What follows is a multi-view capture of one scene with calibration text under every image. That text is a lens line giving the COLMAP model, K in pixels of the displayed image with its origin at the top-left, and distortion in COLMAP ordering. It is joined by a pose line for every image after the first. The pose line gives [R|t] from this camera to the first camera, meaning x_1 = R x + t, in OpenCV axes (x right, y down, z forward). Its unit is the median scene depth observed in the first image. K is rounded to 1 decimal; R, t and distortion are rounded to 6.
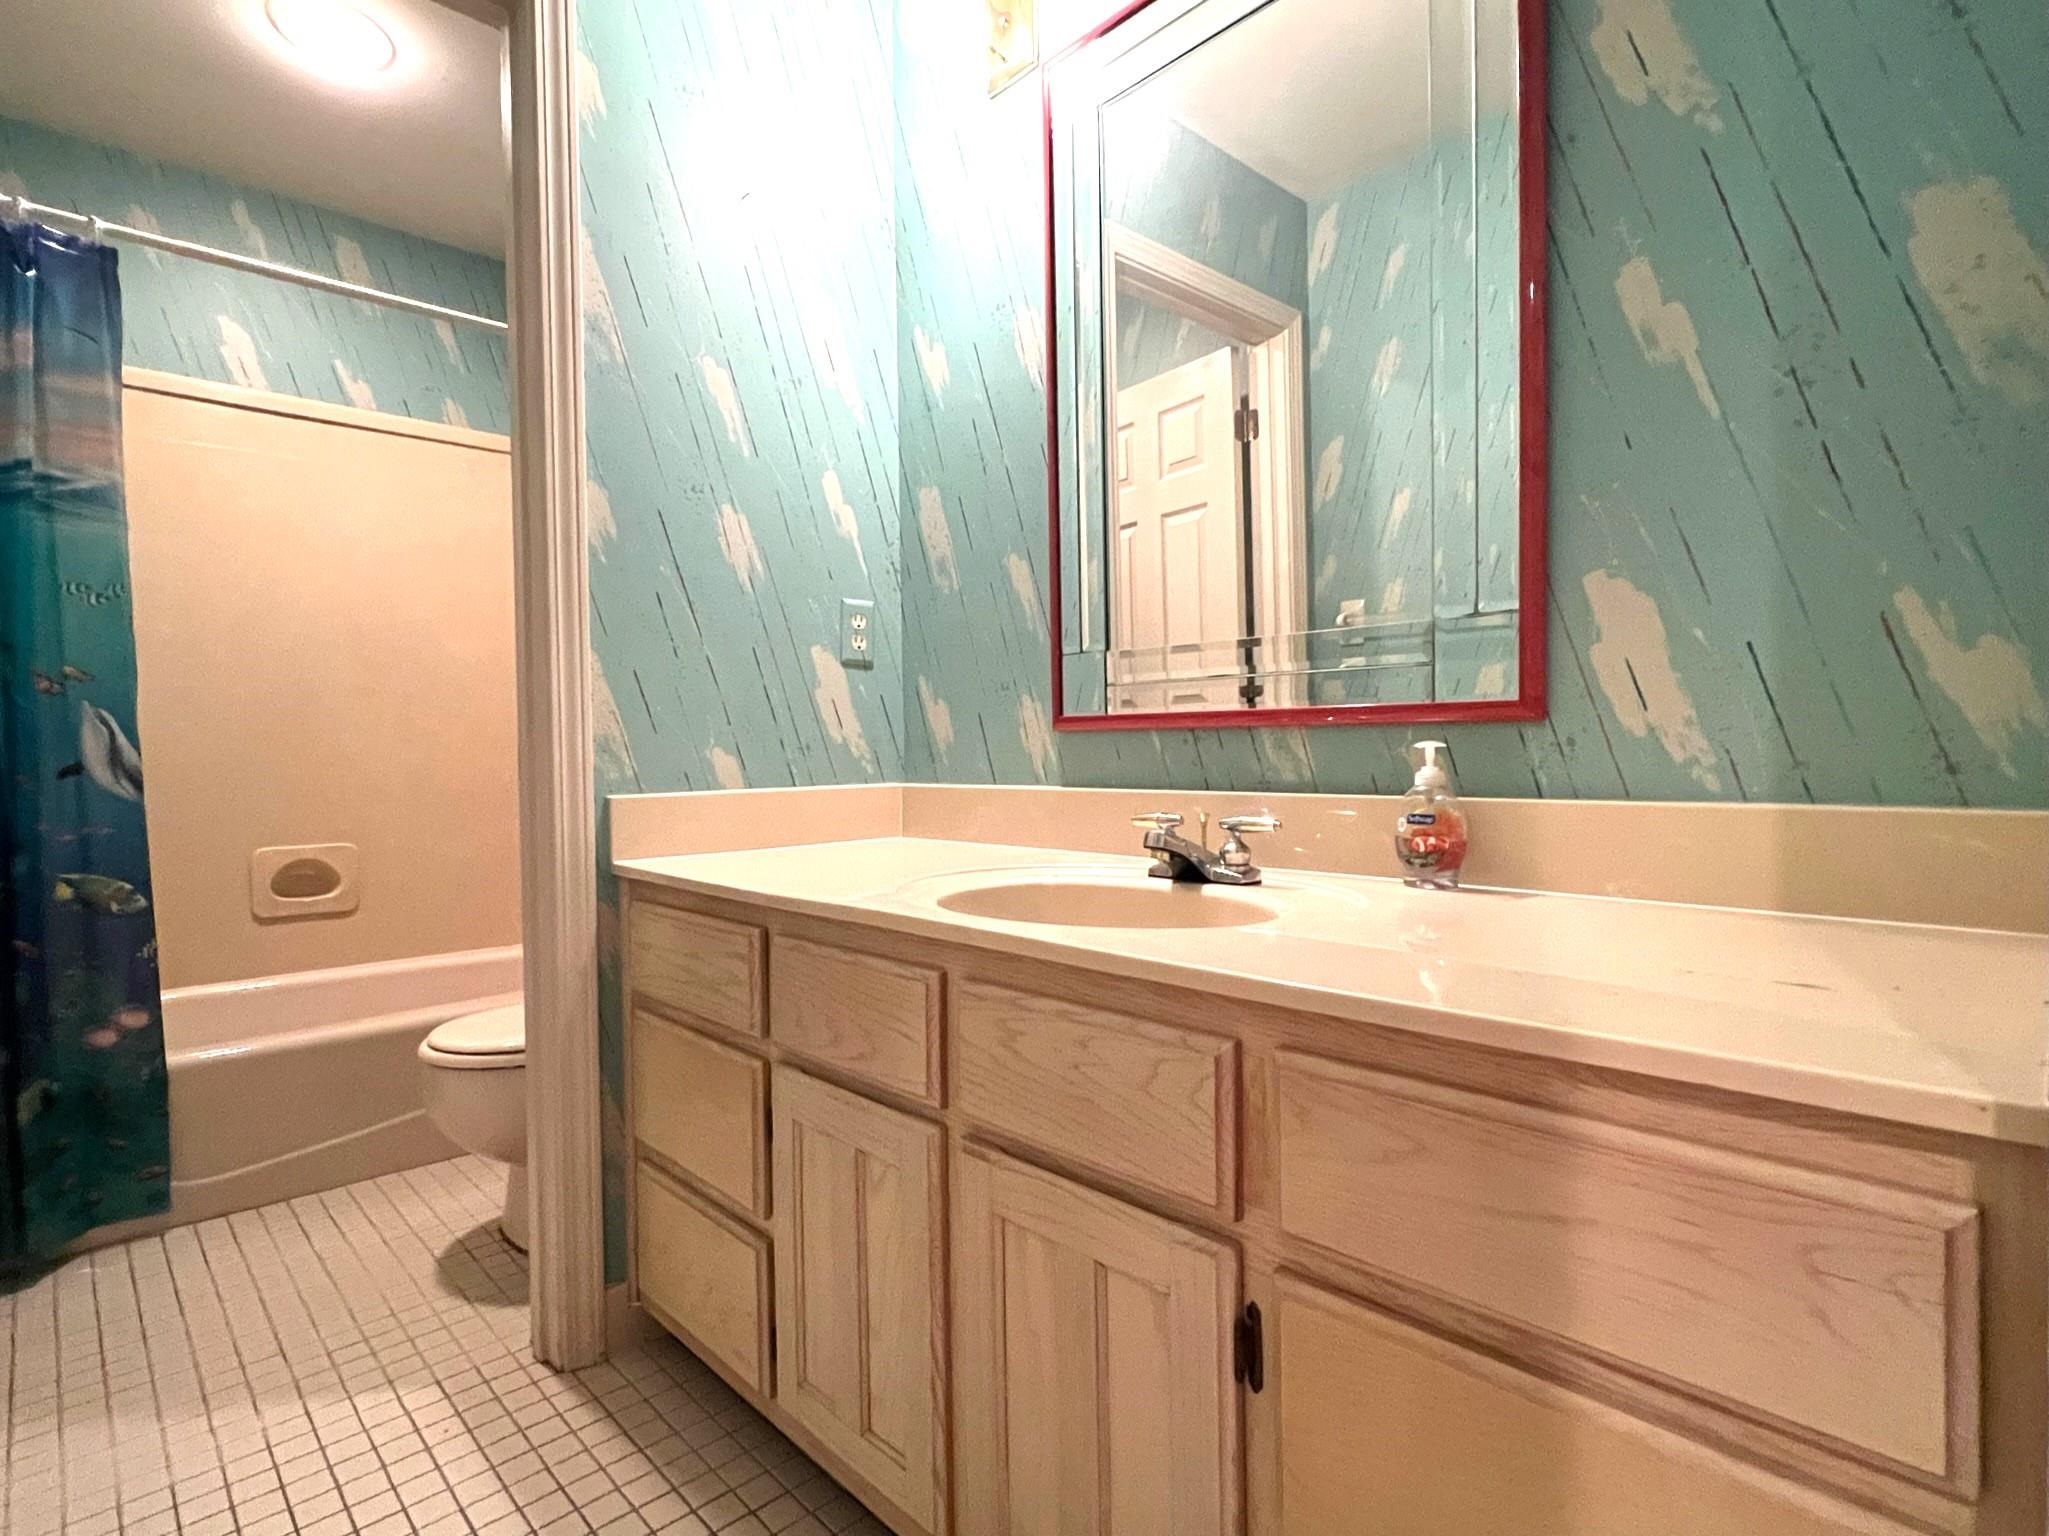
lens RADIAL K [[1023.2, 0, 1023.6], [0, 1023.2, 766.7], [0, 0, 1]] dist [-0.004822, -0.002271]
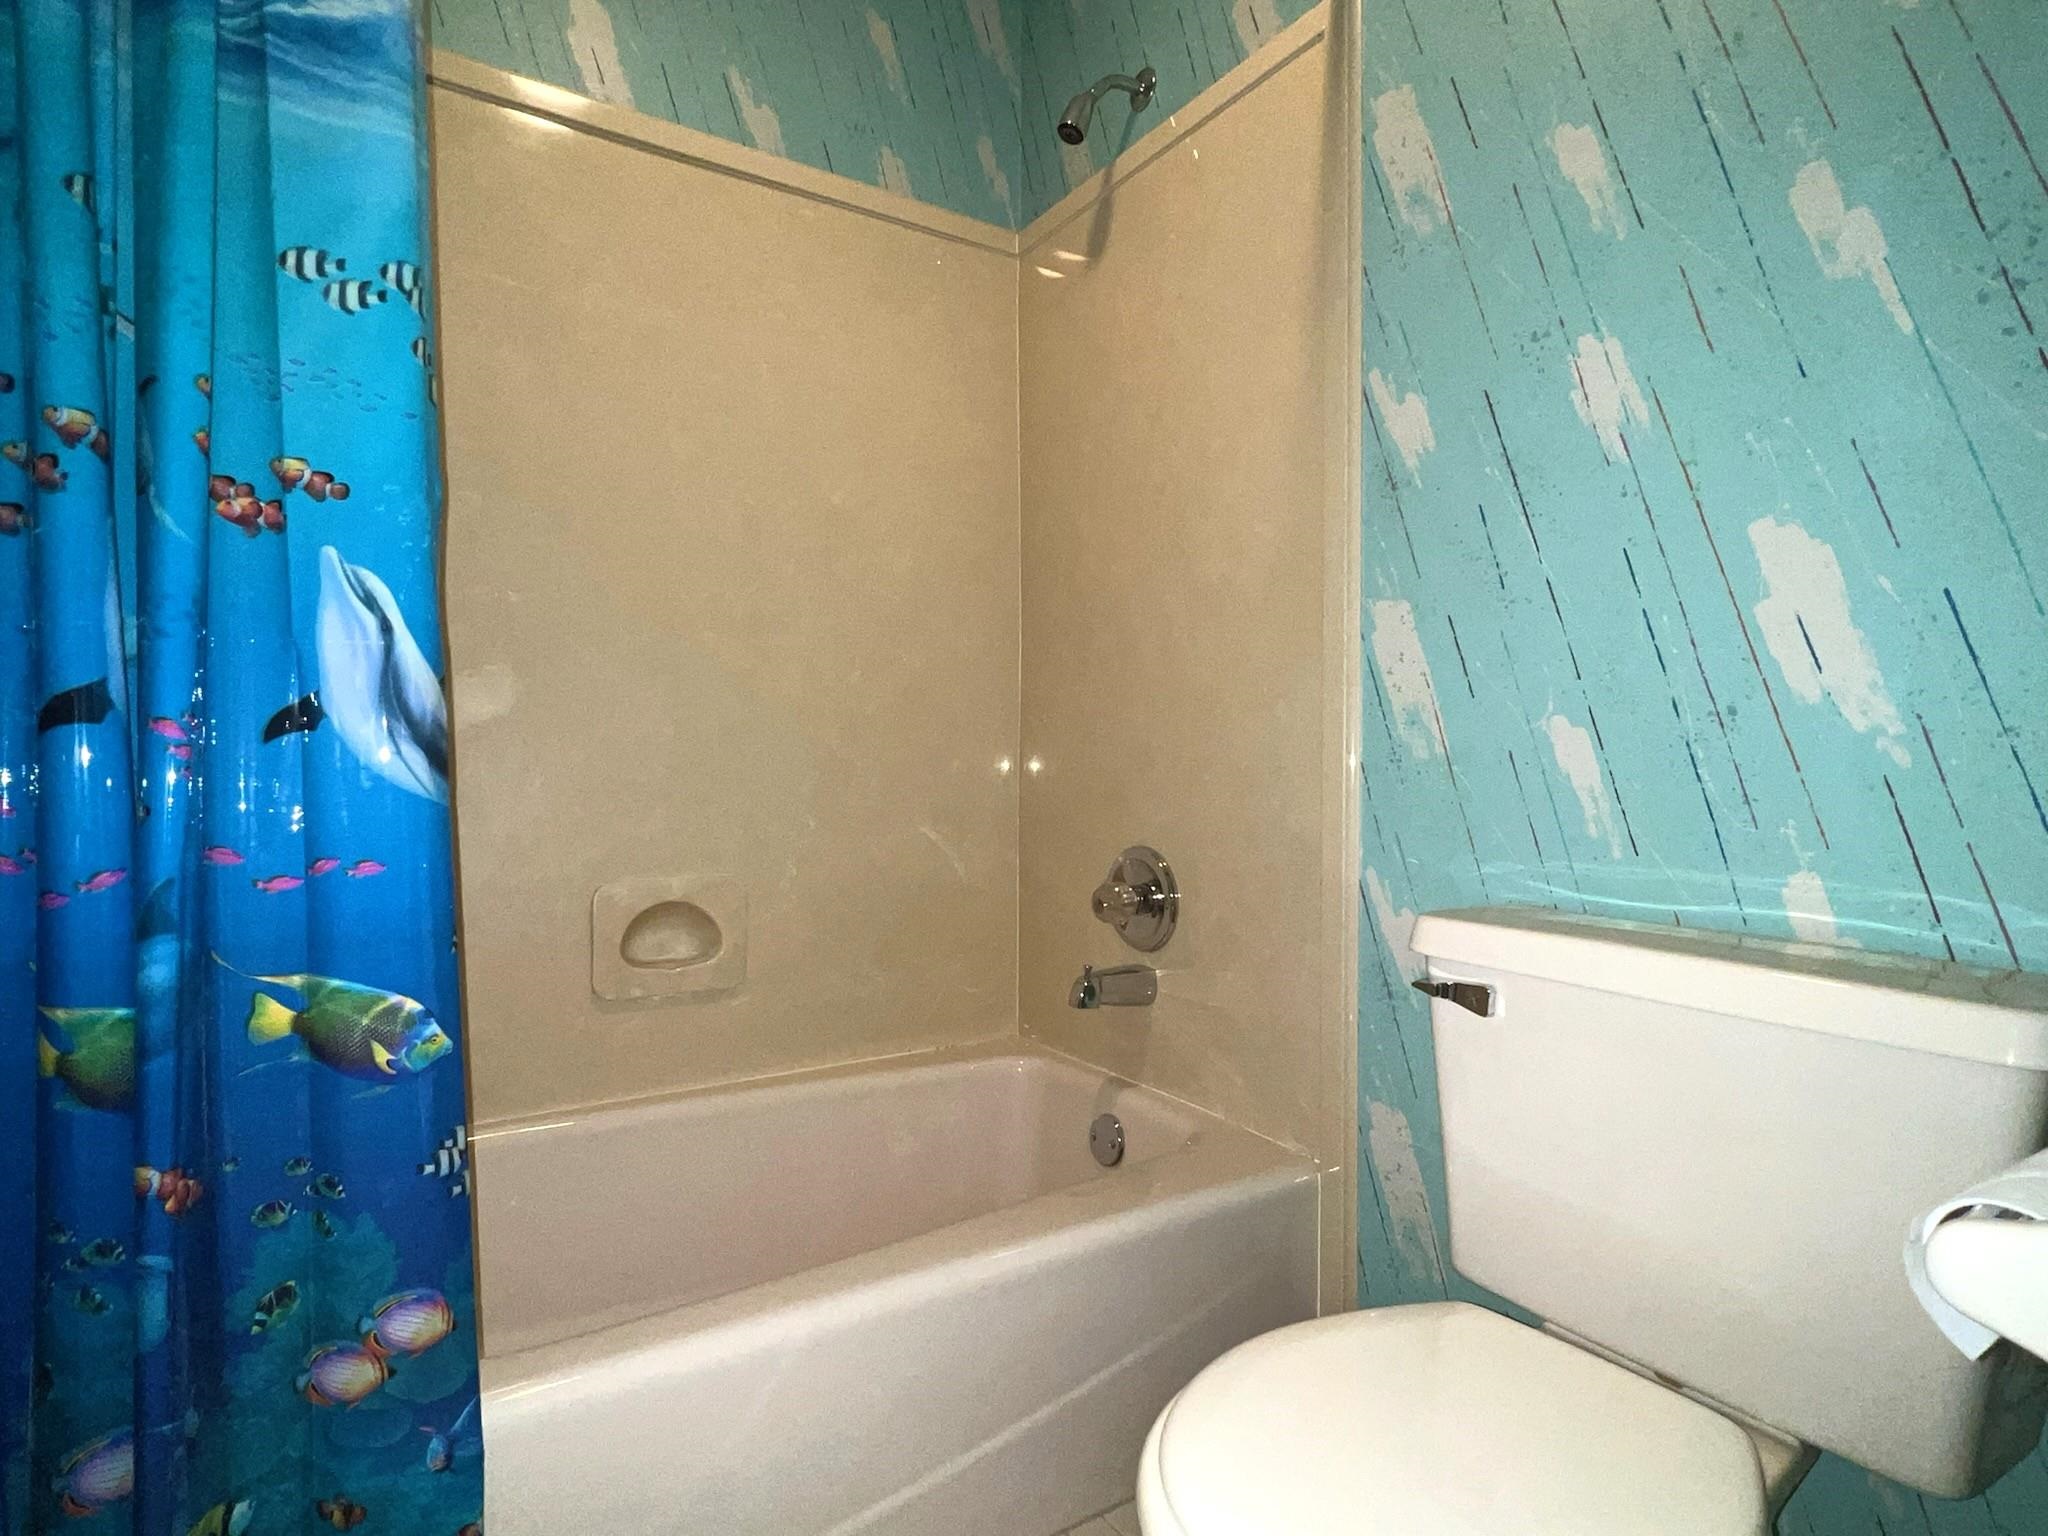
lens RADIAL K [[1070.5, 0, 1025.7], [0, 1070.5, 765.9], [0, 0, 1]] dist [0.001911, 0.001671]
pose [[0.980360, 0.016898, -0.196491, -0.562864], [-0.018886, 0.999788, -0.008250, 0.019812], [0.196310, 0.011799, 0.980471, 0.633959]]
